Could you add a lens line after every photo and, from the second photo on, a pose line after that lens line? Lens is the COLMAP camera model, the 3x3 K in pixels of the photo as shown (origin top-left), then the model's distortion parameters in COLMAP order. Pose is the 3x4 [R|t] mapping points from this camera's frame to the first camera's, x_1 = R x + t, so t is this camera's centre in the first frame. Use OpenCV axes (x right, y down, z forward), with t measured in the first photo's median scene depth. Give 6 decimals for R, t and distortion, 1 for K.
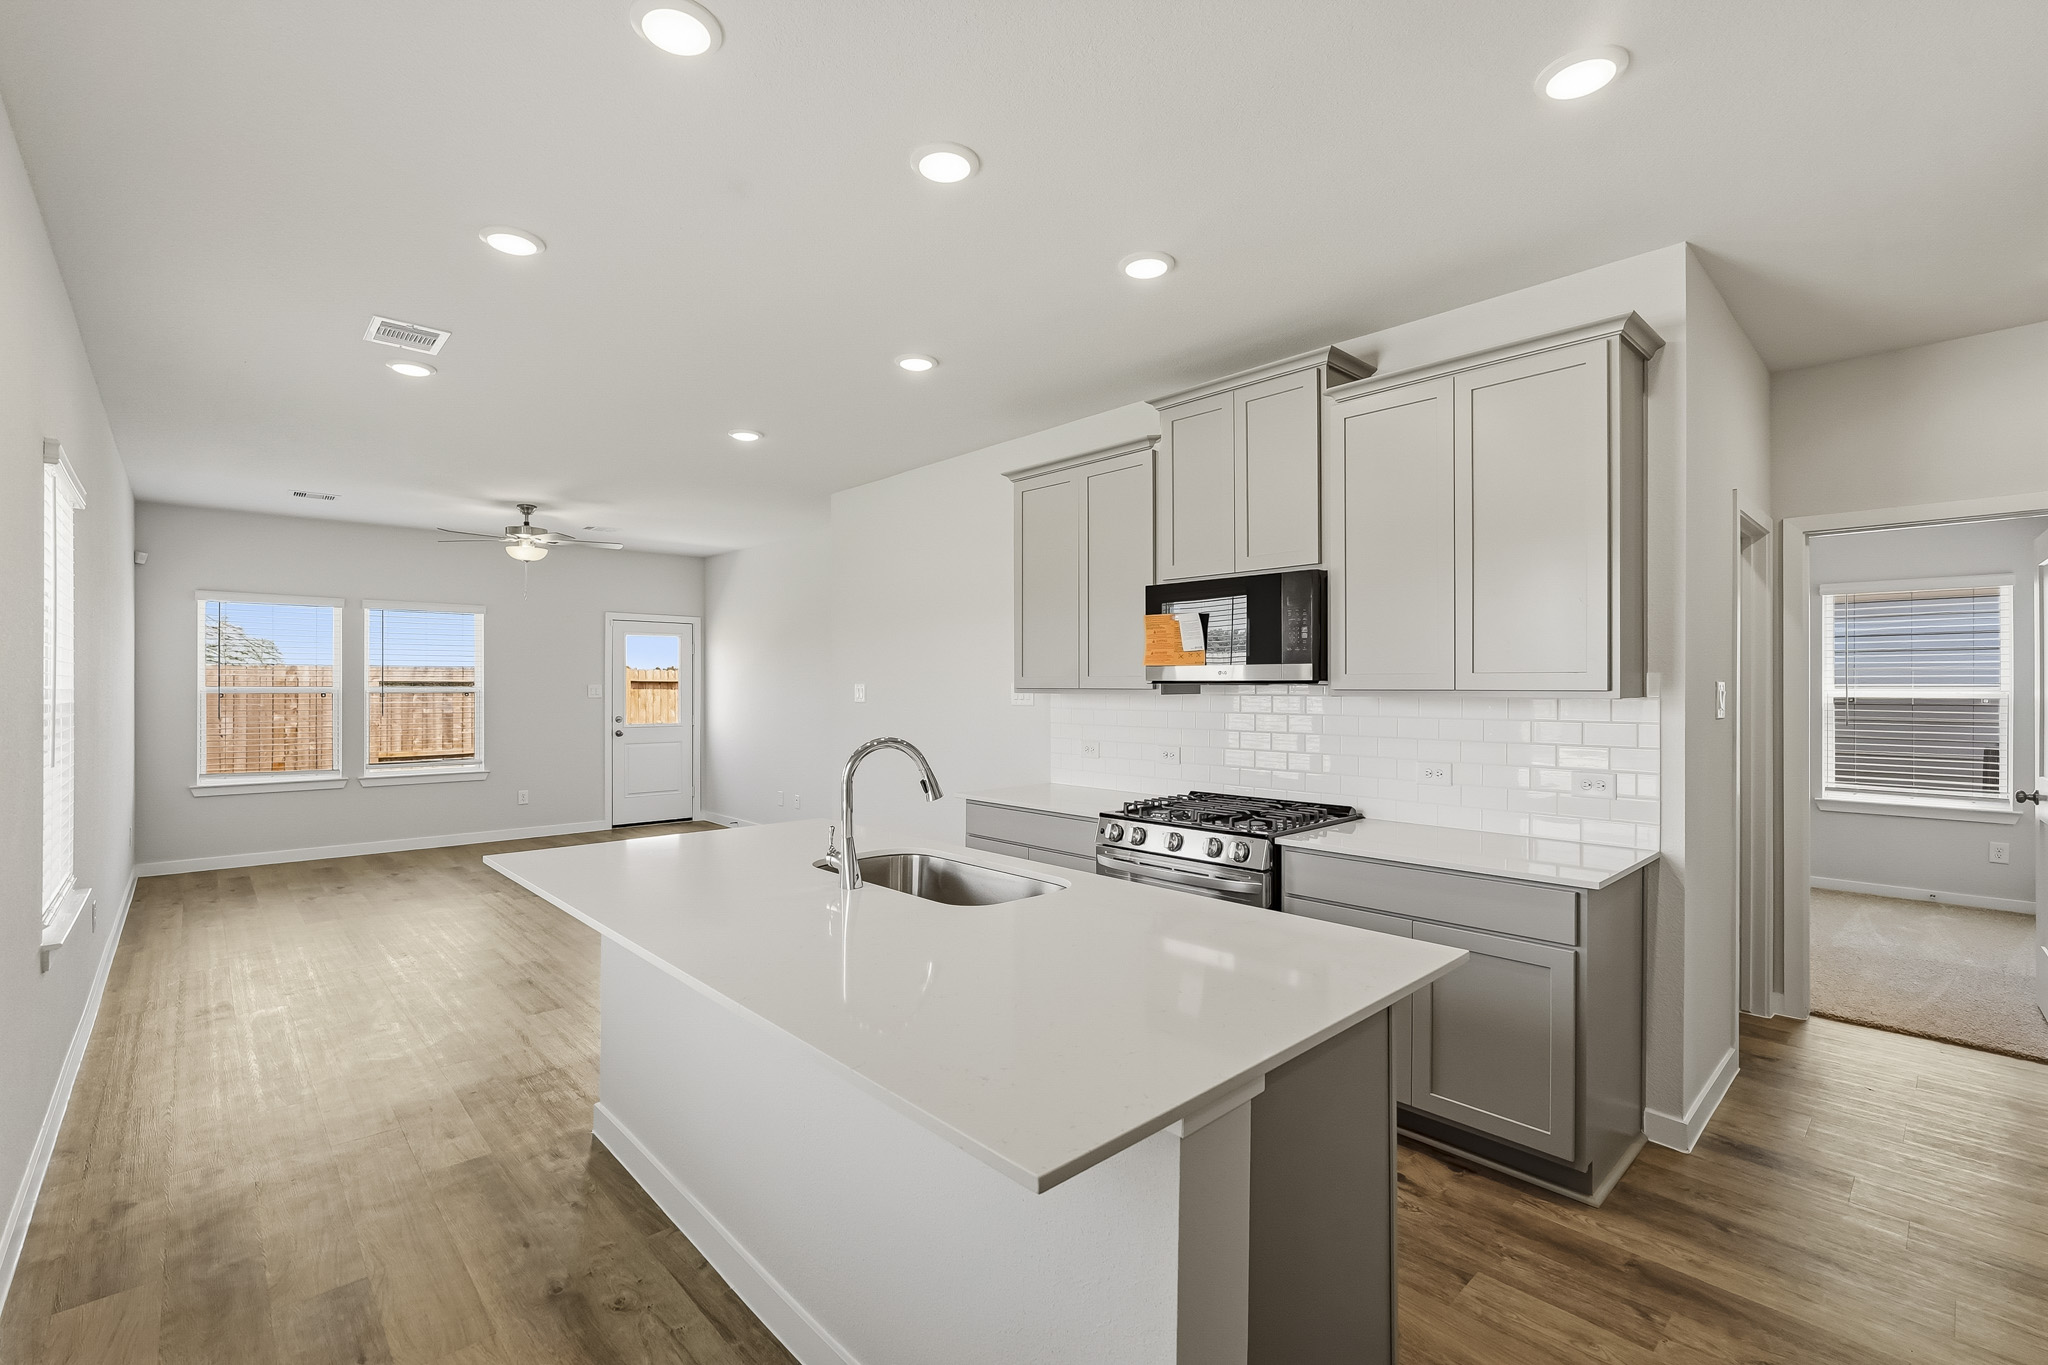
lens RADIAL K [[892.2, 0, 1019.1], [0, 892.2, 688.6], [0, 0, 1]] dist [0.000148, 0.000342]
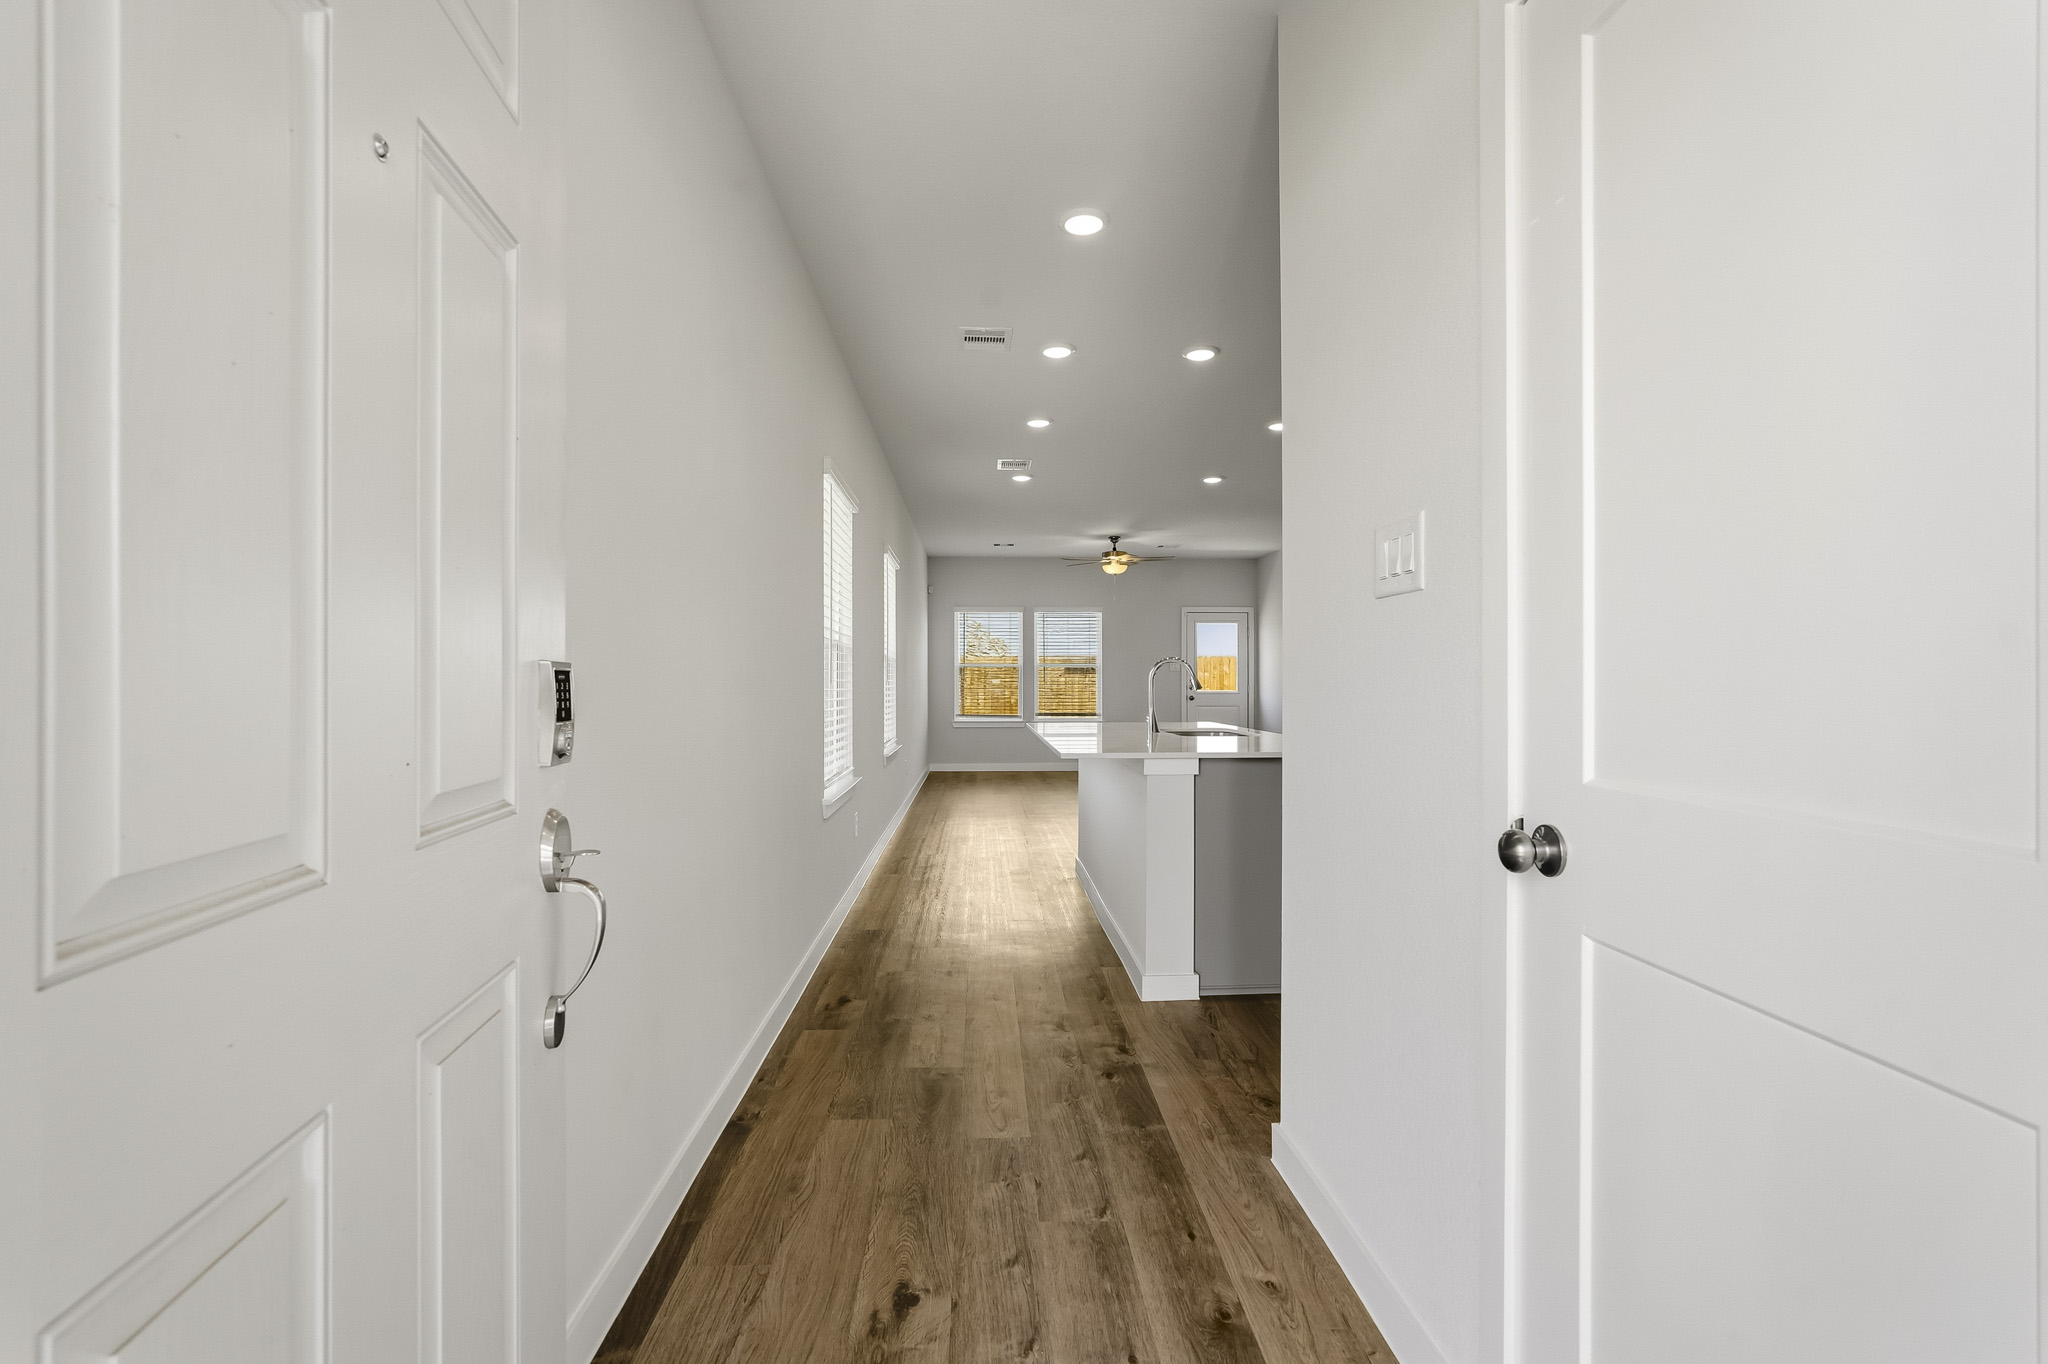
lens RADIAL K [[910.6, 0, 1028.9], [0, 910.6, 692.4], [0, 0, 1]] dist [0.000545, 0.000599]
pose [[0.770346, 0.006756, -0.637591, 0.294524], [-0.000561, 0.999951, 0.009918, 0.036337], [0.637626, -0.007282, 0.770311, -0.245575]]
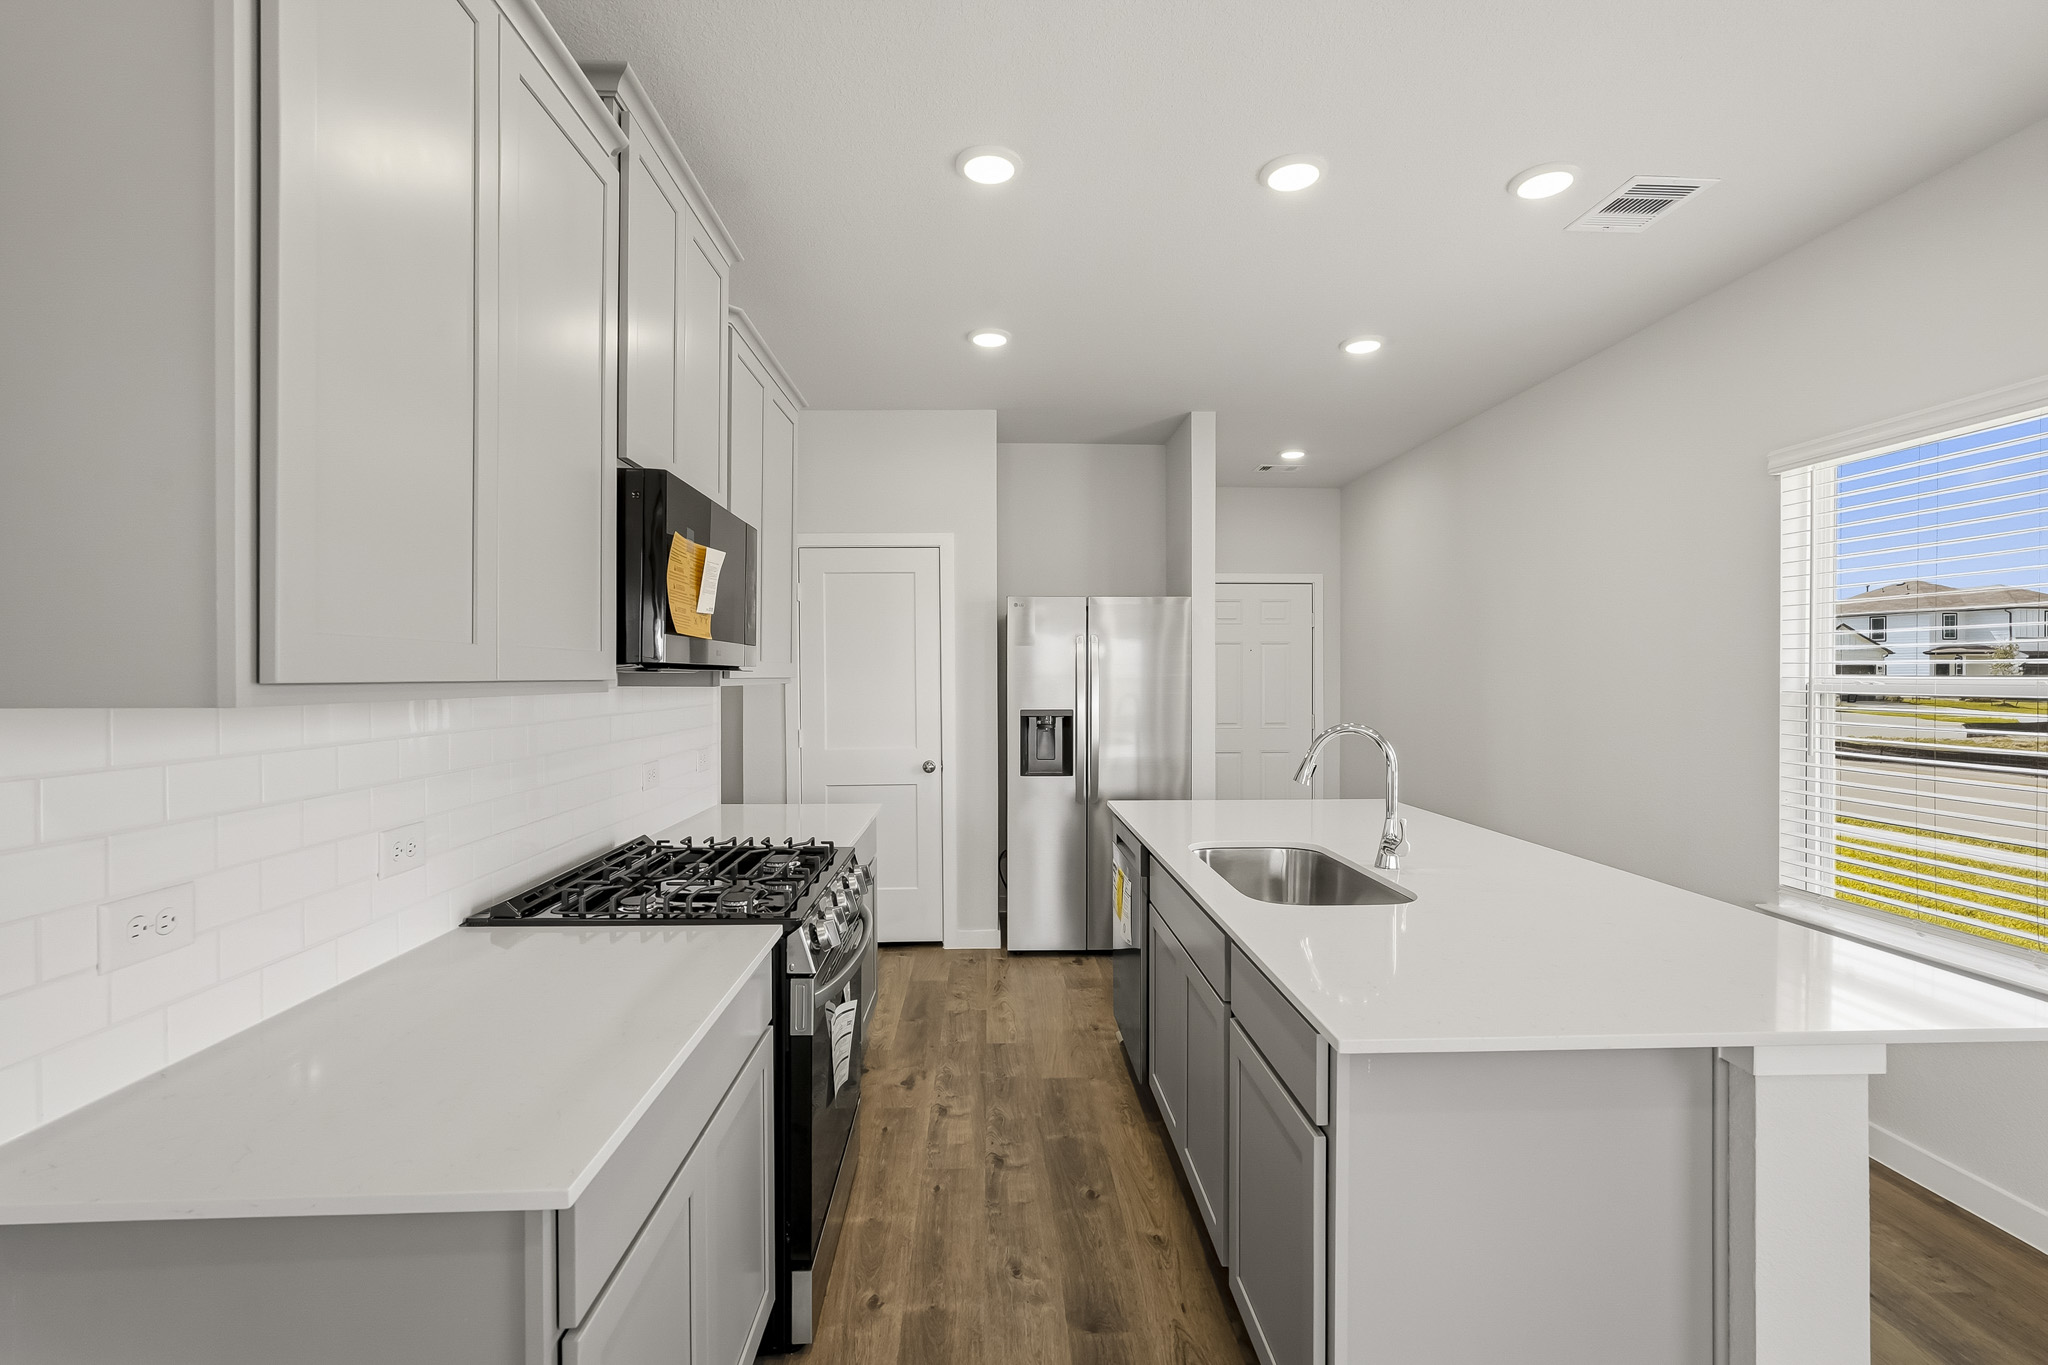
lens RADIAL K [[906.4, 0, 1026.5], [0, 906.4, 678.2], [0, 0, 1]] dist [-0.020094, 0.012133]
pose [[-0.758094, -0.000084, 0.652145, -0.183468], [0.004703, 0.999973, 0.005596, -0.000109], [-0.652128, 0.007310, -0.758074, 0.684203]]
